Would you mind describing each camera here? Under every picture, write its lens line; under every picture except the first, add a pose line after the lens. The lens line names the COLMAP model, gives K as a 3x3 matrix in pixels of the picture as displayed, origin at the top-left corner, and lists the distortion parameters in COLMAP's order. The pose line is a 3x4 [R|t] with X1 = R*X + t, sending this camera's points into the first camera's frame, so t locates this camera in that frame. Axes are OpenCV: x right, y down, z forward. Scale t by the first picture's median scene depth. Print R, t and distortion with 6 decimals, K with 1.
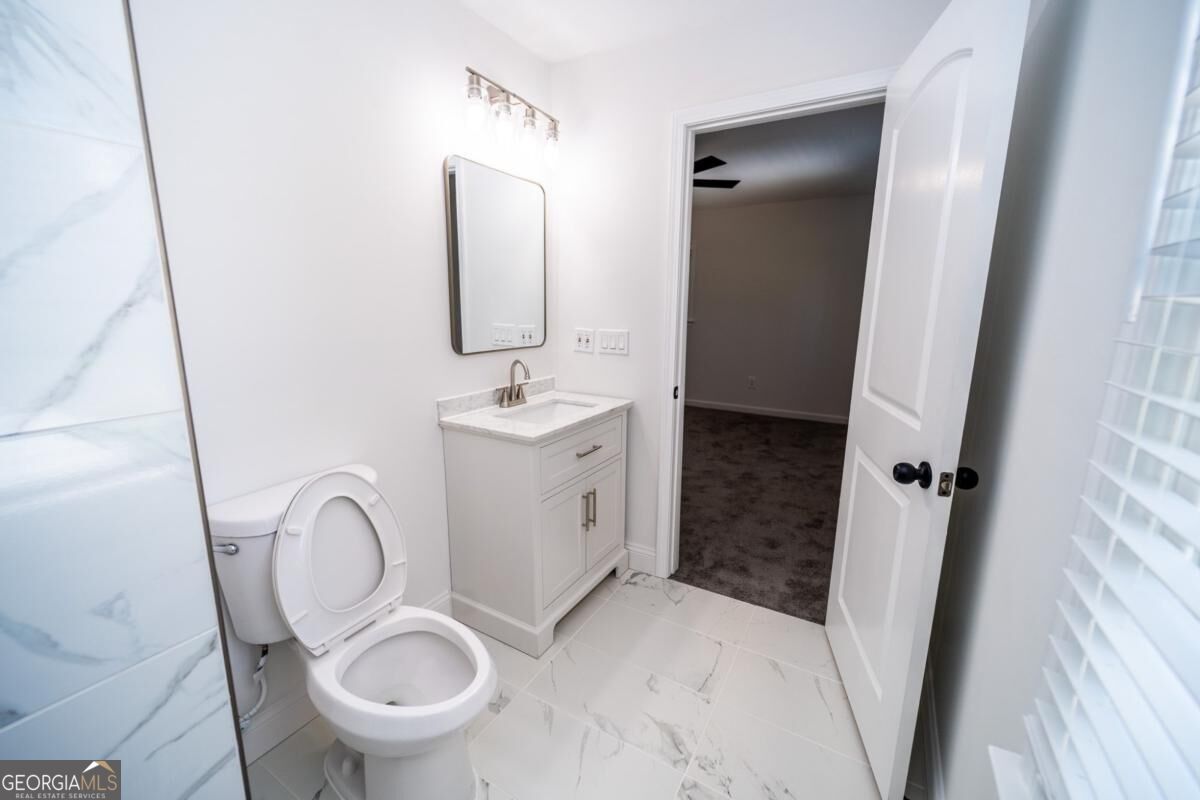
lens RADIAL K [[481.7, 0, 600.5], [0, 481.7, 397.8], [0, 0, 1]] dist [0.001955, -0.000523]
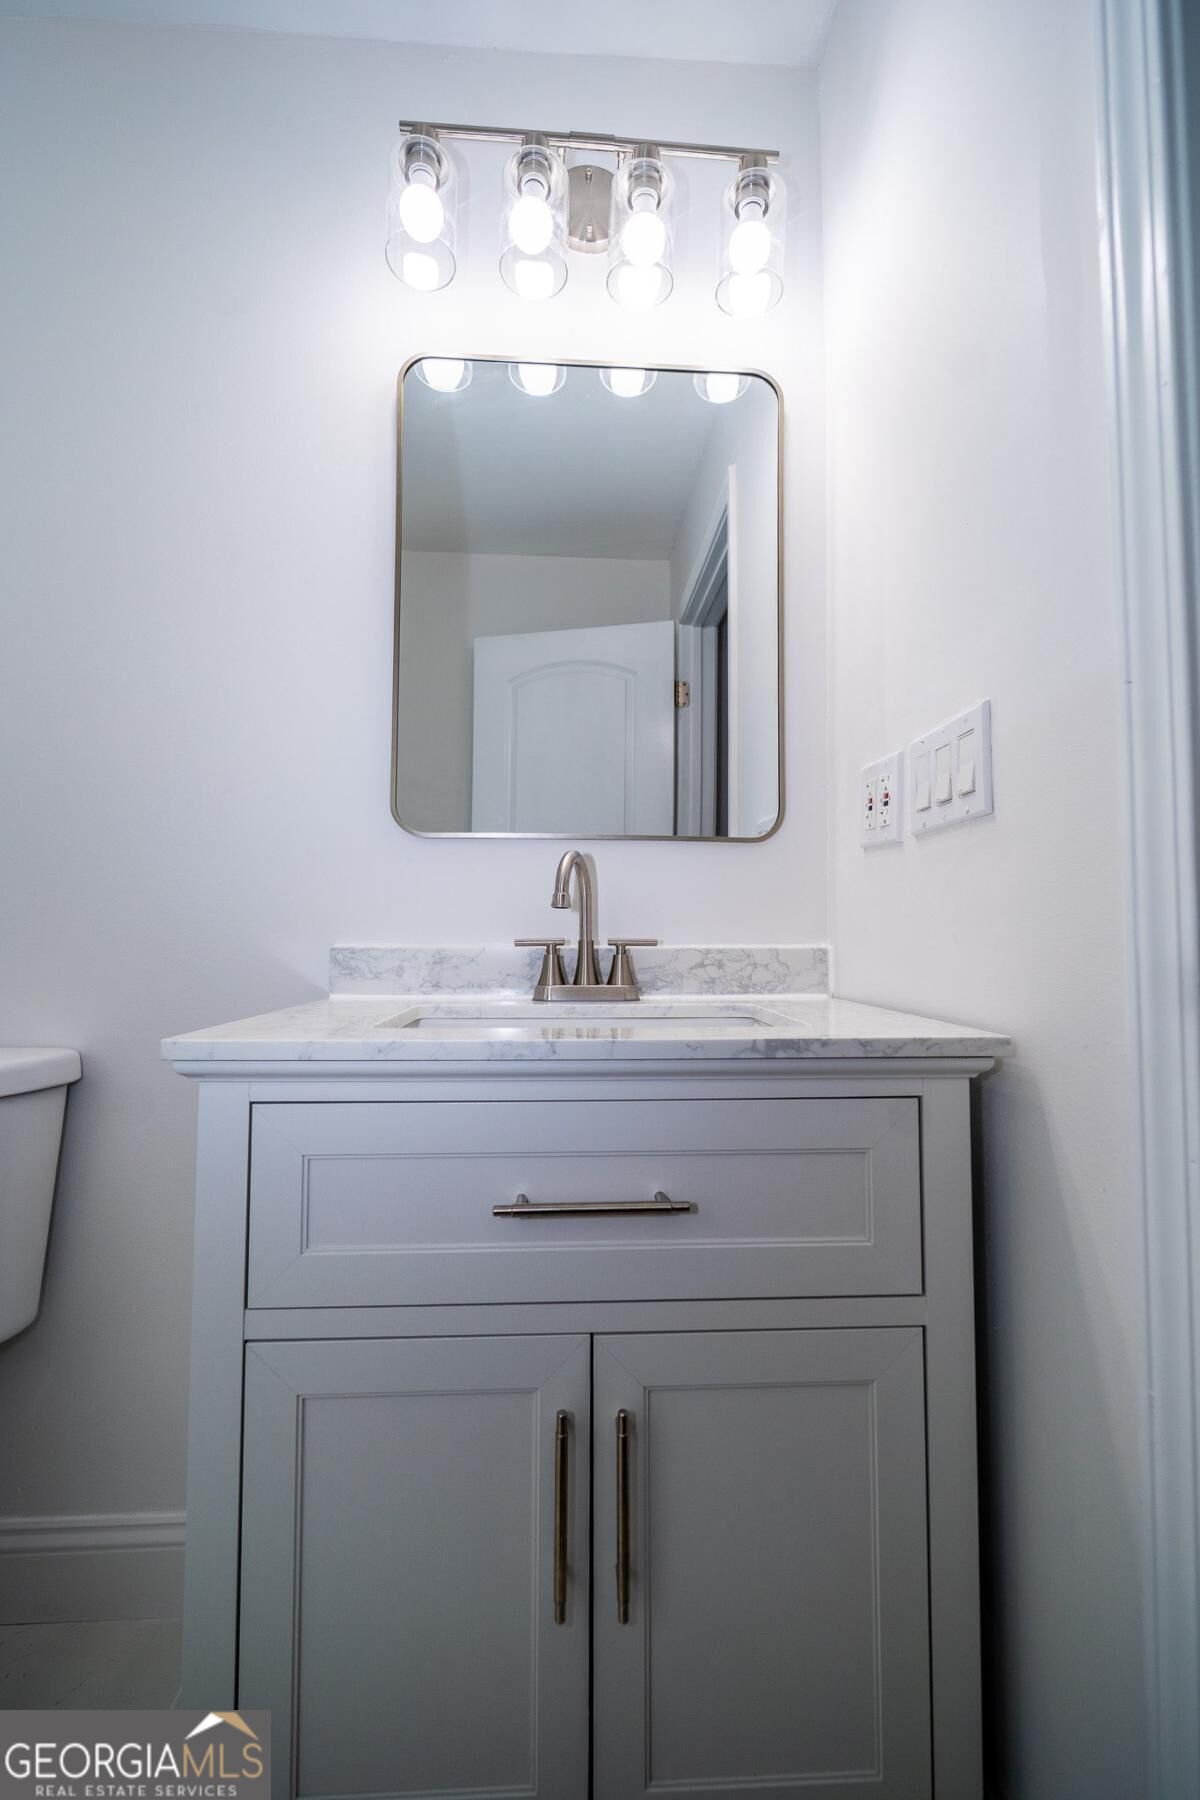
lens RADIAL K [[733.7, 0, 601.2], [0, 733.7, 905.4], [0, 0, 1]] dist [-0.000387, -0.000141]
pose [[0.555380, -0.047546, -0.830237, 0.229499], [-0.158395, 0.974039, -0.161739, 0.029033], [0.816373, 0.221331, 0.533430, 0.711440]]
